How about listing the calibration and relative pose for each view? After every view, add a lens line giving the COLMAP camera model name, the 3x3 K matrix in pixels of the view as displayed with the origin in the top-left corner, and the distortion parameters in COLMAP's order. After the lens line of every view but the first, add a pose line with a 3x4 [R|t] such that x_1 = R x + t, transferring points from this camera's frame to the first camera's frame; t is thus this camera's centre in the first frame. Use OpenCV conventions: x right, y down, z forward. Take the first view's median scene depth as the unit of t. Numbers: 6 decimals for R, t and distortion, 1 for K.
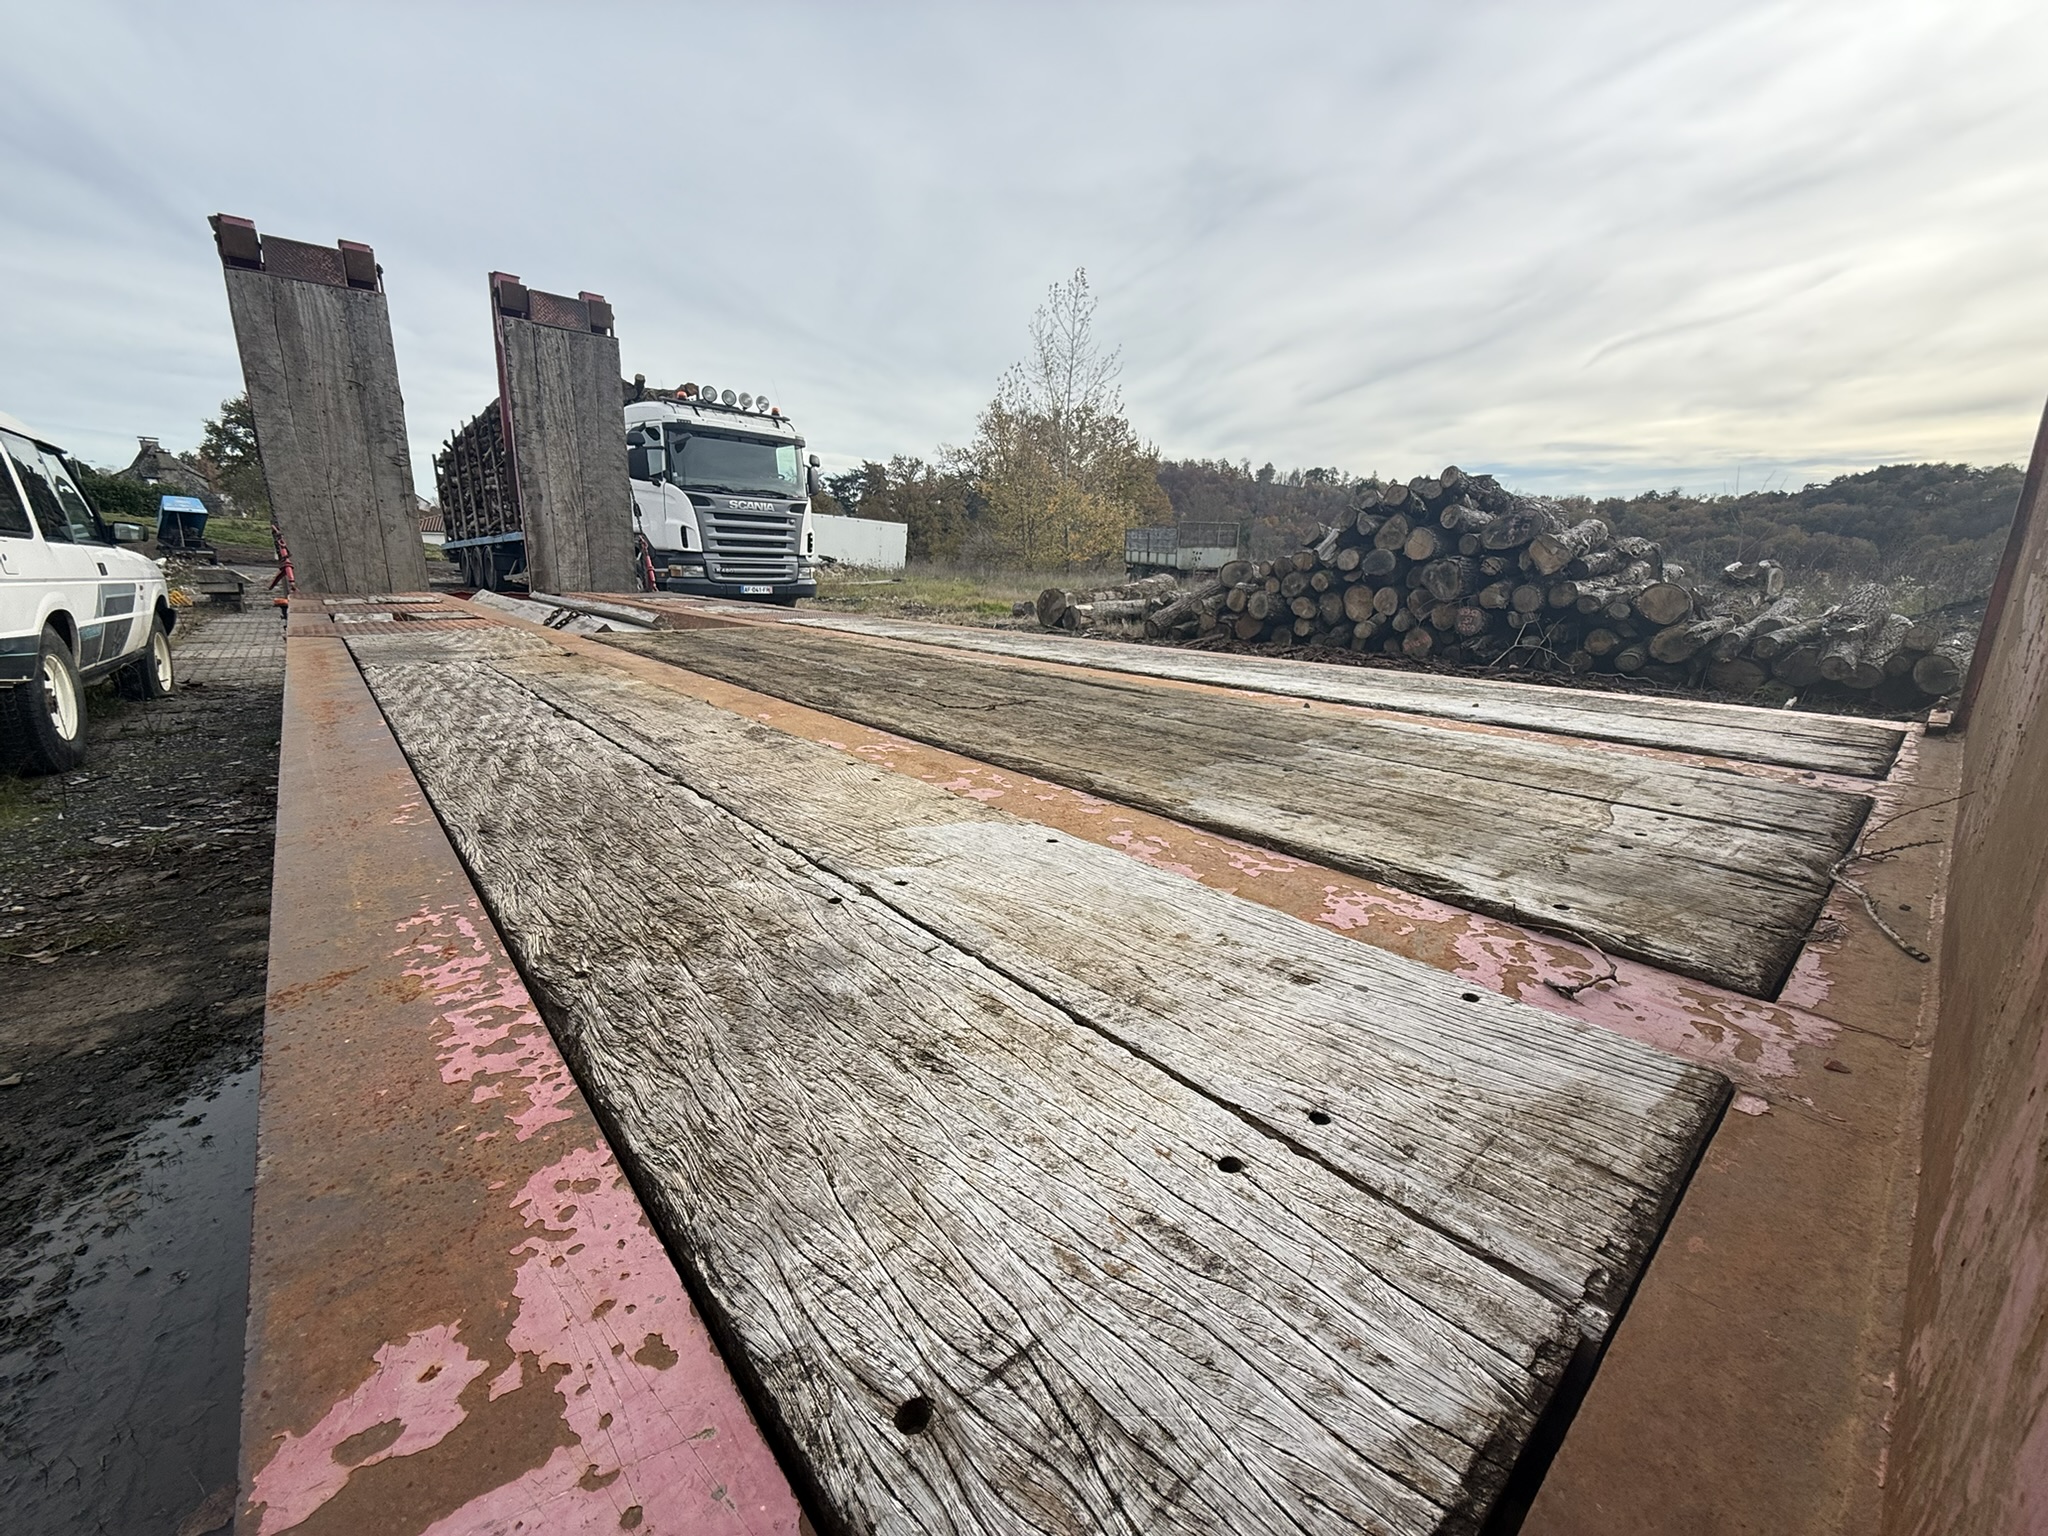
lens RADIAL K [[813.6, 0, 1018.9], [0, 813.6, 772.1], [0, 0, 1]] dist [-0.000479, -0.000295]
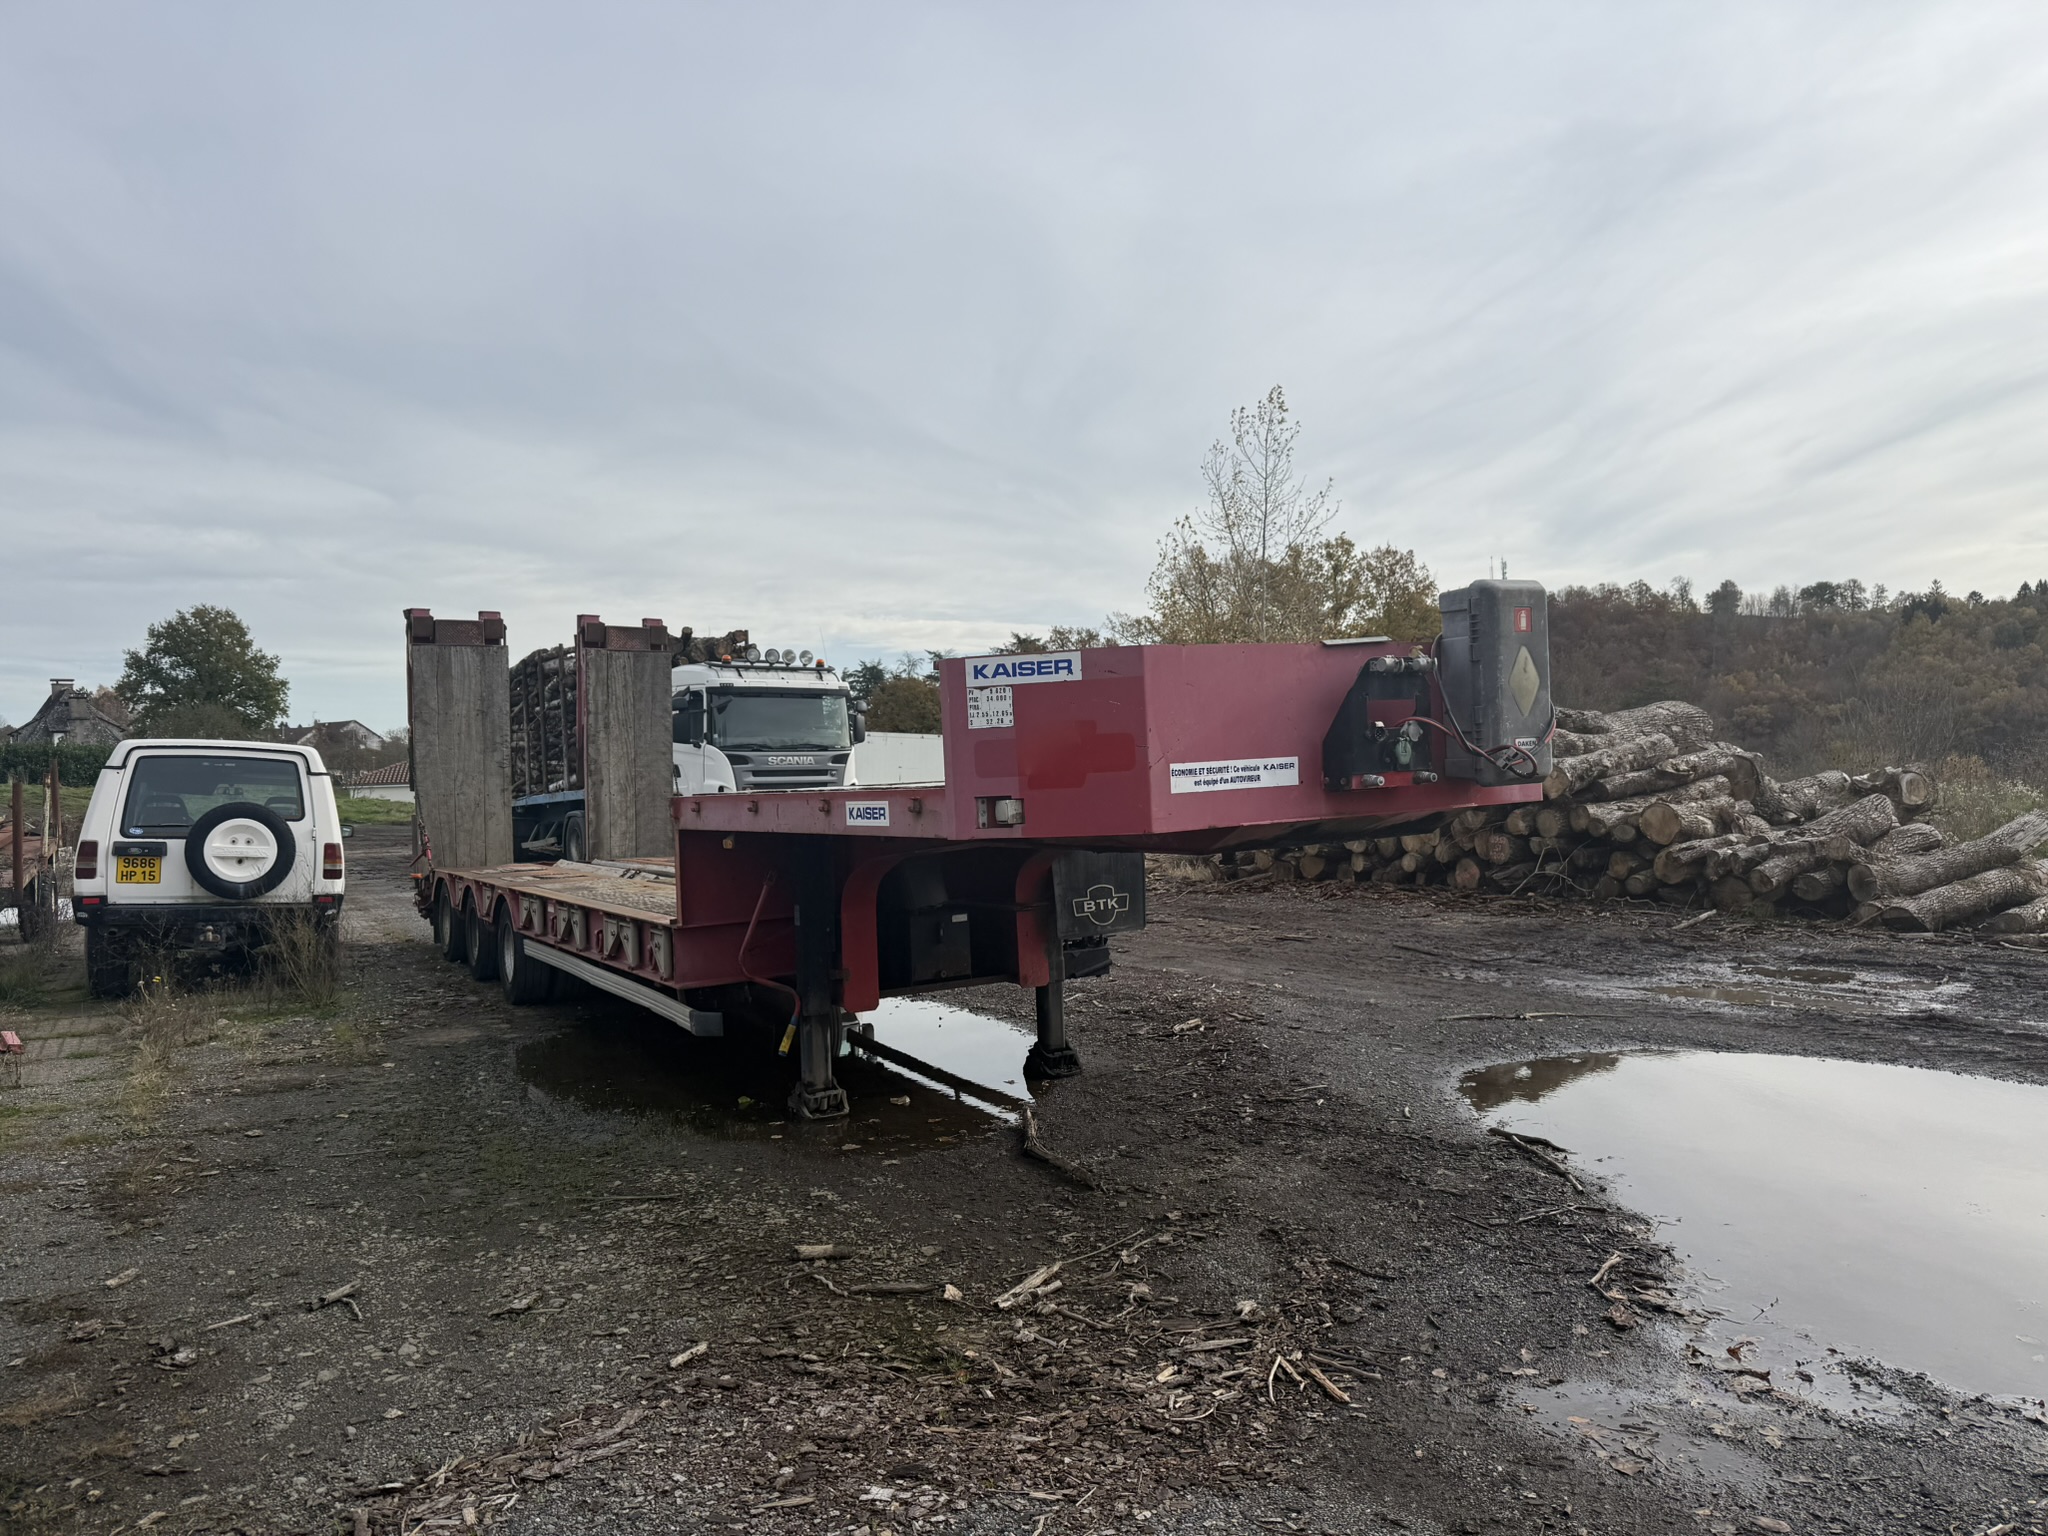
lens RADIAL K [[1429.2, 0, 1024.0], [0, 1429.2, 768.0], [0, 0, 1]] dist [0.095595, -0.090222]
pose [[0.981640, -0.053475, -0.183093, 0.284779], [0.004320, 0.965885, -0.258934, 0.134219], [0.190694, 0.253389, 0.948383, -0.621393]]
